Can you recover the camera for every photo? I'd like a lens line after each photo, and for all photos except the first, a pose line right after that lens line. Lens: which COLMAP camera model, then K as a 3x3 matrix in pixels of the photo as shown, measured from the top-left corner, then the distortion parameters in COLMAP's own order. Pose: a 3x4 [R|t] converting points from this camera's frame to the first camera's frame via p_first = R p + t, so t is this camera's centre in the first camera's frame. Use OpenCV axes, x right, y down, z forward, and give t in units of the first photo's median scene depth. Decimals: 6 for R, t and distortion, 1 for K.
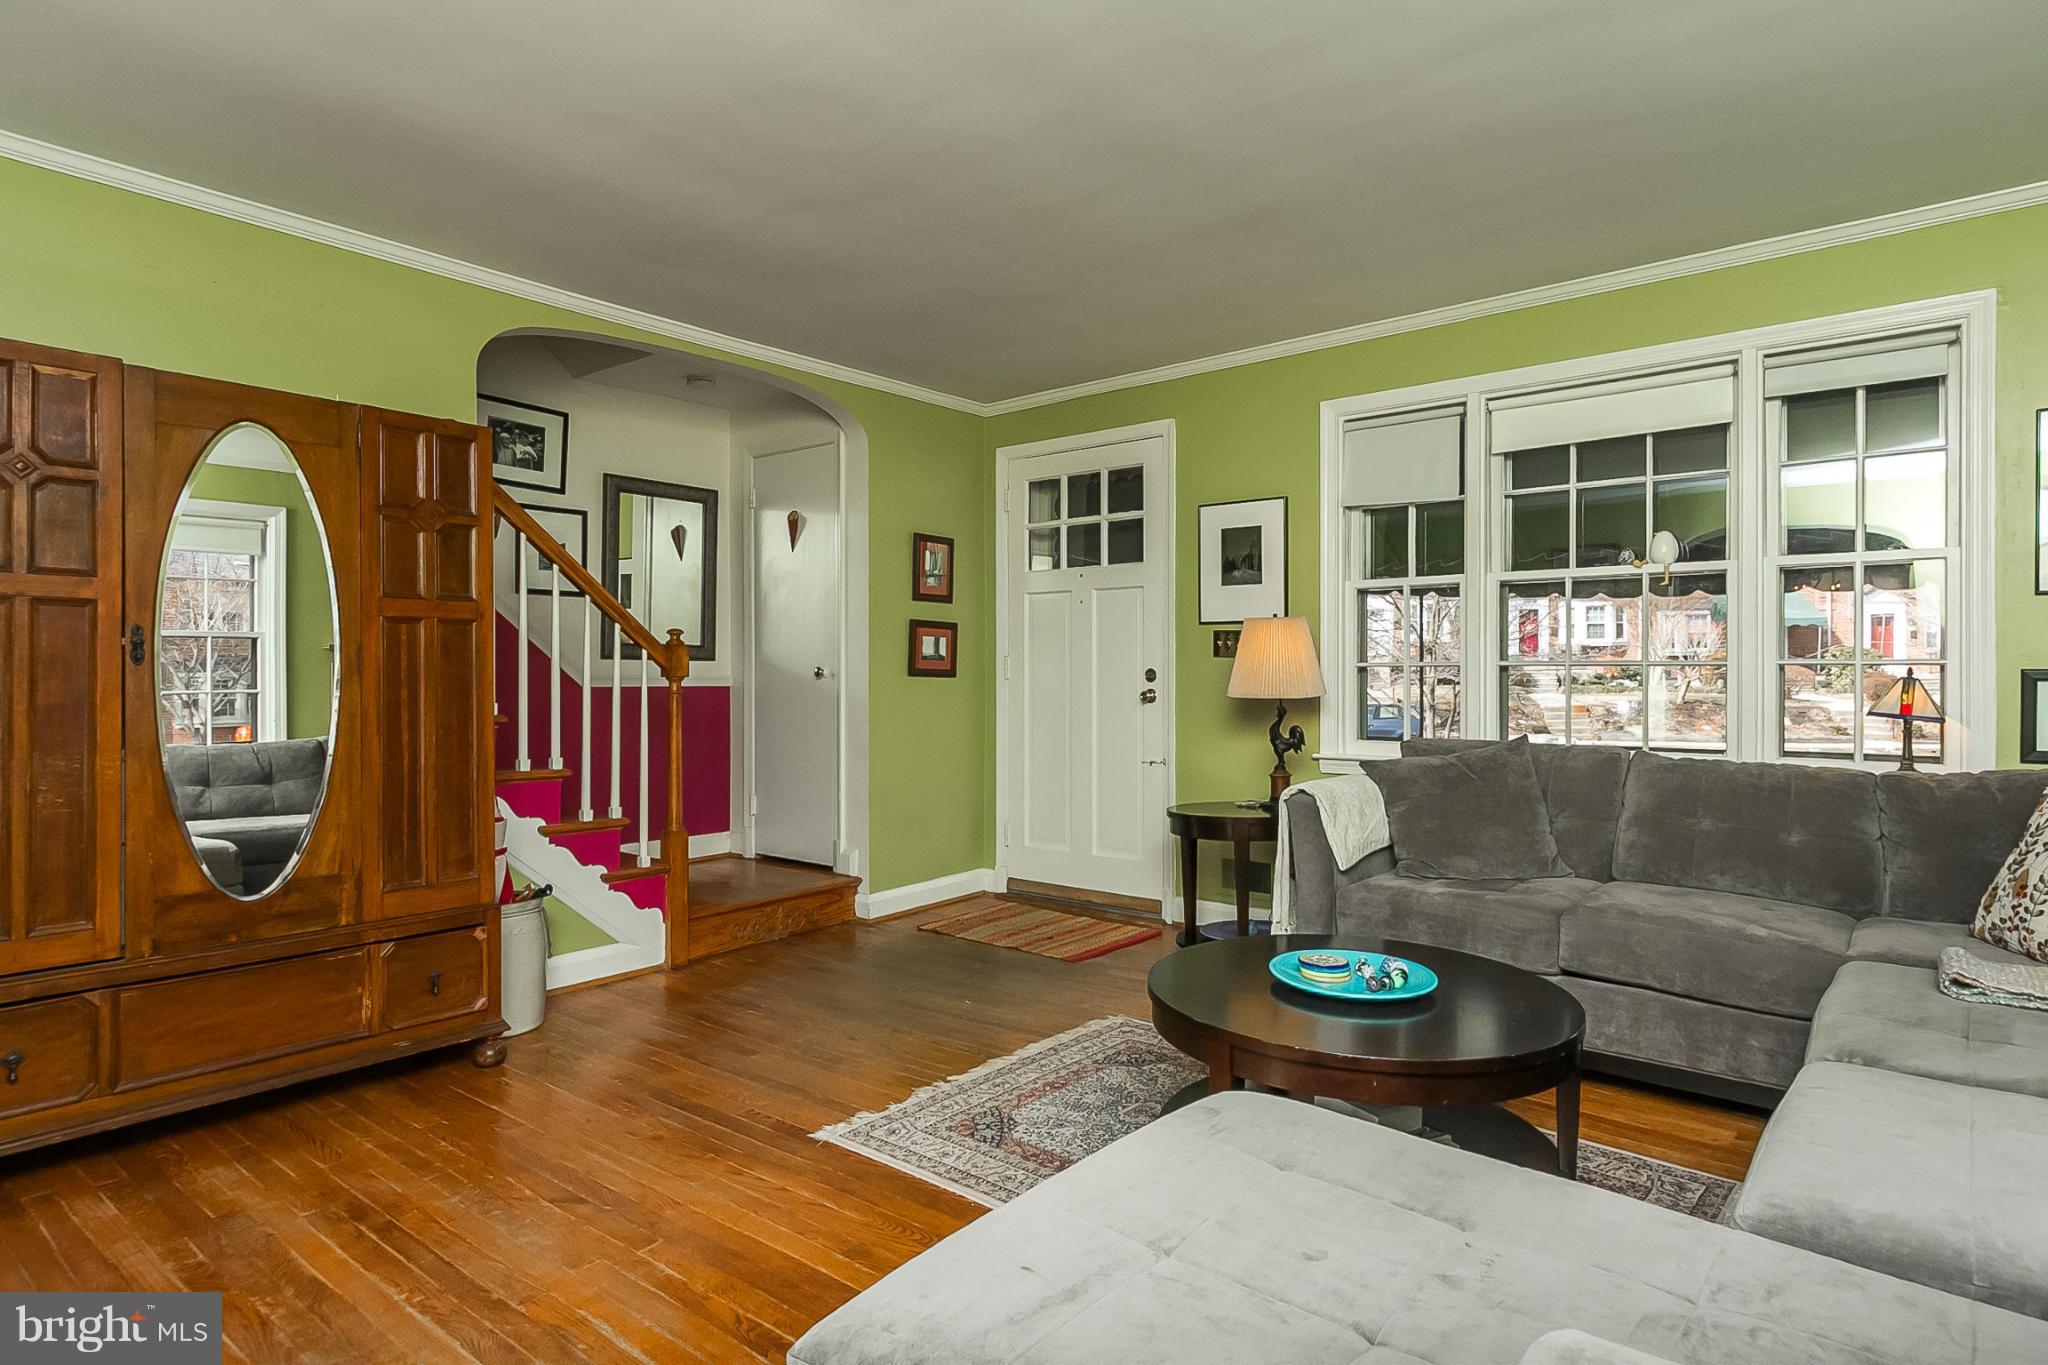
lens RADIAL K [[1114.3, 0, 1023.0], [0, 1114.3, 669.6], [0, 0, 1]] dist [0.025536, 0.000148]
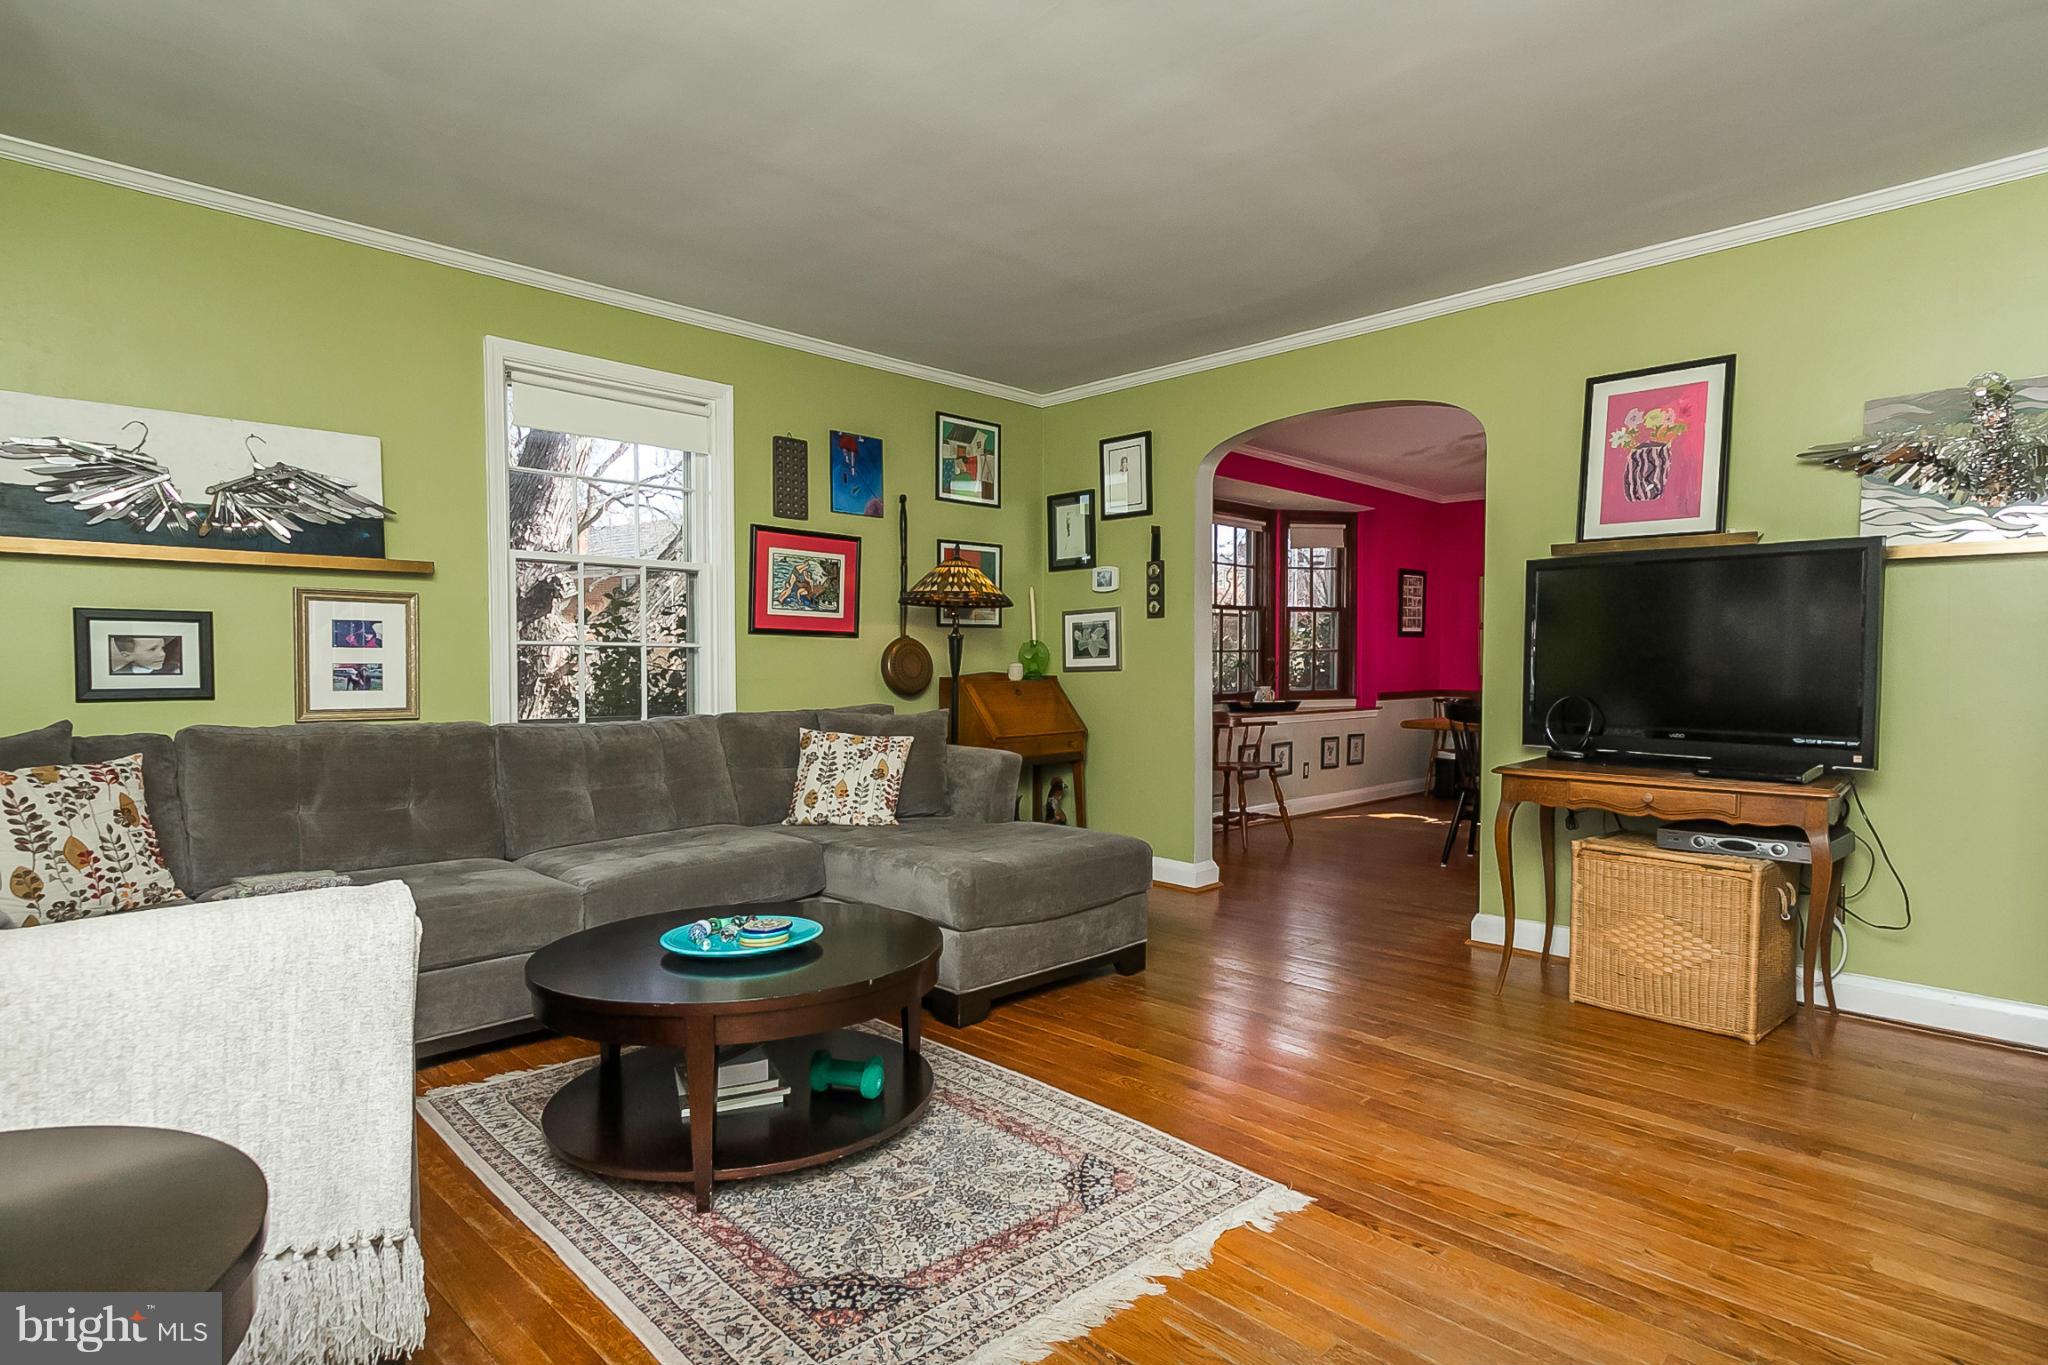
lens RADIAL K [[1114.3, 0, 1022.3], [0, 1114.3, 692.0], [0, 0, 1]] dist [0.025536, 0.000148]
pose [[-0.995733, -0.000484, 0.092282, -0.053073], [0.001597, 0.999746, 0.022477, 0.022643], [-0.092270, 0.022529, -0.995479, 1.862062]]
